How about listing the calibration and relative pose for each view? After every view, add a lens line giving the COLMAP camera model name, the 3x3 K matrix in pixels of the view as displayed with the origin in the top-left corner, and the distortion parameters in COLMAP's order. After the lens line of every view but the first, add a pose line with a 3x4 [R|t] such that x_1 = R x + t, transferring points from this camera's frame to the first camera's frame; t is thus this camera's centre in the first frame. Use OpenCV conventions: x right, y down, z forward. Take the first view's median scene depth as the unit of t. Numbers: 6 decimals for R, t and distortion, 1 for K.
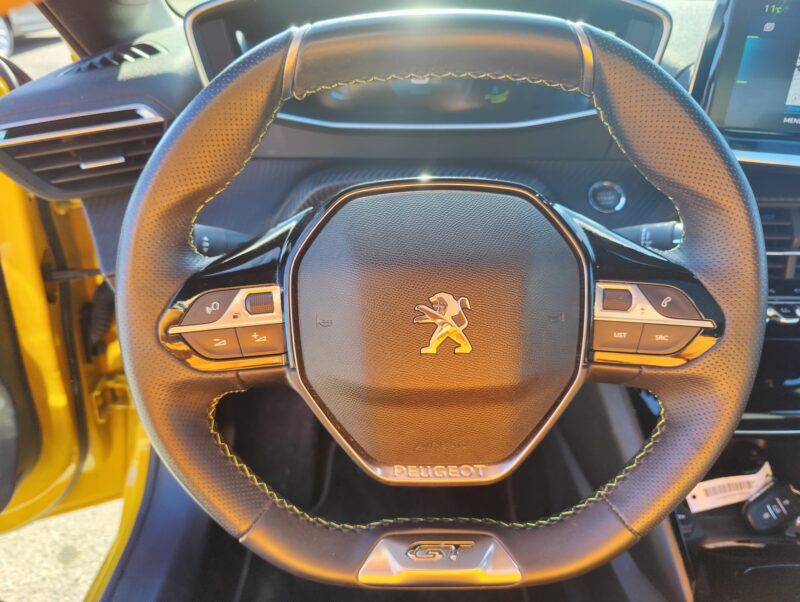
lens RADIAL K [[561.2, 0, 397.1], [0, 561.2, 299.4], [0, 0, 1]] dist [-0.001788, 0.004387]
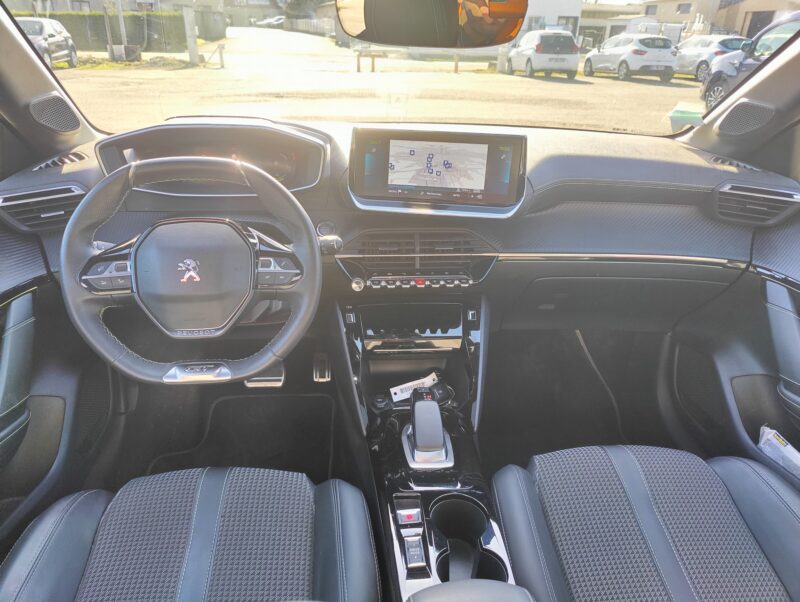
lens RADIAL K [[561.2, 0, 405.1], [0, 561.2, 304.5], [0, 0, 1]] dist [-0.001788, 0.004387]
pose [[0.994866, -0.025506, 0.097930, 0.753733], [0.033285, 0.996347, -0.078646, 0.402538], [-0.095566, 0.081501, 0.992081, -1.563082]]
